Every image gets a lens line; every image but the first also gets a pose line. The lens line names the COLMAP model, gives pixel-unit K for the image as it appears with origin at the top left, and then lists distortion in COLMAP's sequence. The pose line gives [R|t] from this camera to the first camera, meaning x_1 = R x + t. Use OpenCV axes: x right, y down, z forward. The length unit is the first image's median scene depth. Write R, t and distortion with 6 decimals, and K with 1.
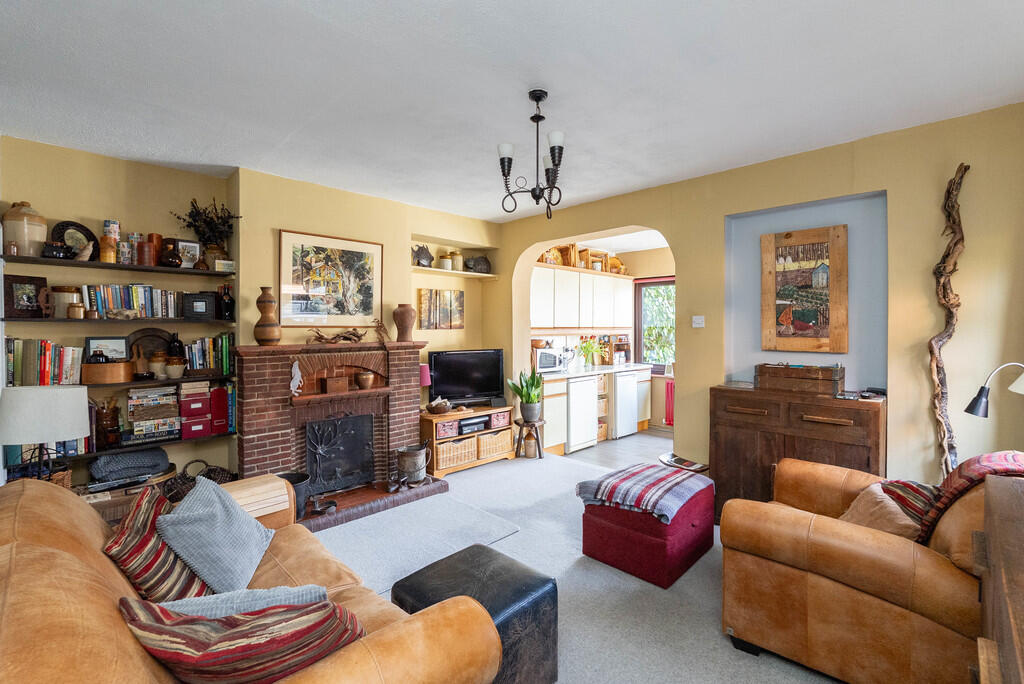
lens RADIAL K [[467.4, 0, 486.9], [0, 467.4, 325.6], [0, 0, 1]] dist [-0.005191, 0.000378]
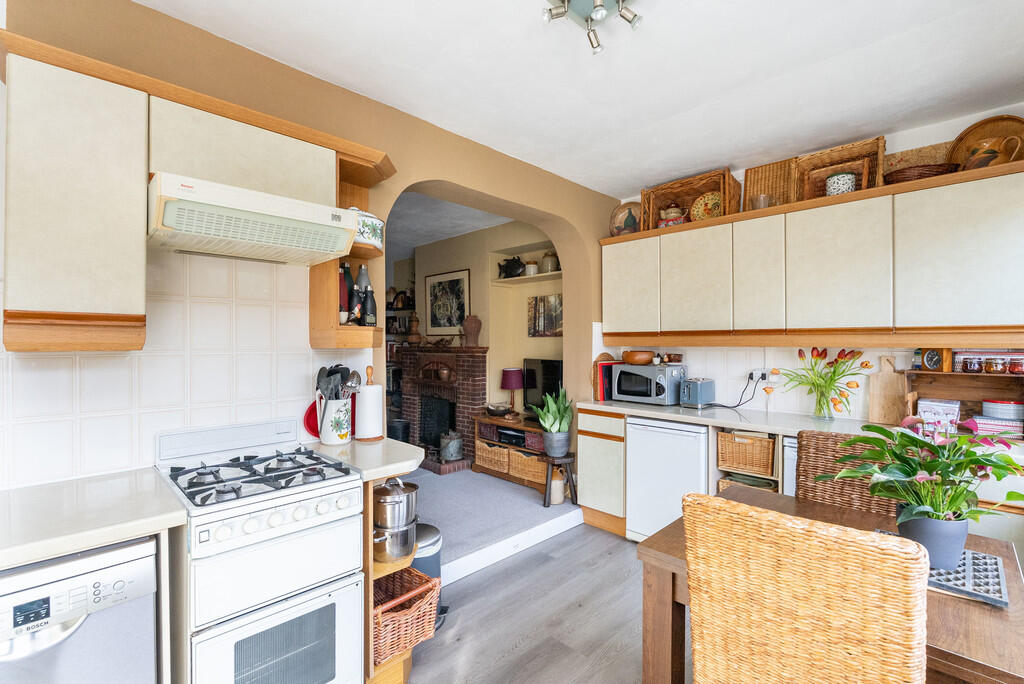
lens RADIAL K [[467.4, 0, 510.4], [0, 467.4, 347.1], [0, 0, 1]] dist [-0.005191, 0.000378]
pose [[-0.000558, 0.008739, -0.999962, 1.050414], [-0.000311, 0.999962, 0.008739, 0.025143], [1.000000, 0.000316, -0.000555, 1.134546]]
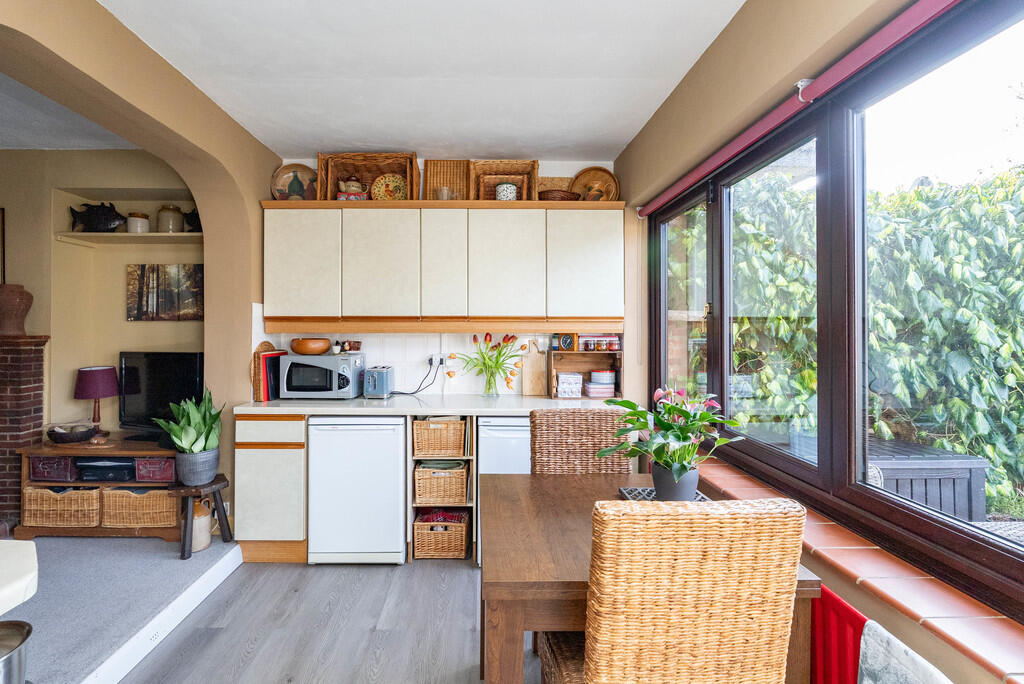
lens RADIAL K [[467.4, 0, 497.5], [0, 467.4, 325.9], [0, 0, 1]] dist [-0.005191, 0.000378]
pose [[0.720052, -0.005319, -0.693899, 0.908157], [0.000389, 0.999974, -0.007261, 0.025322], [0.693919, 0.004959, 0.720036, 1.037476]]
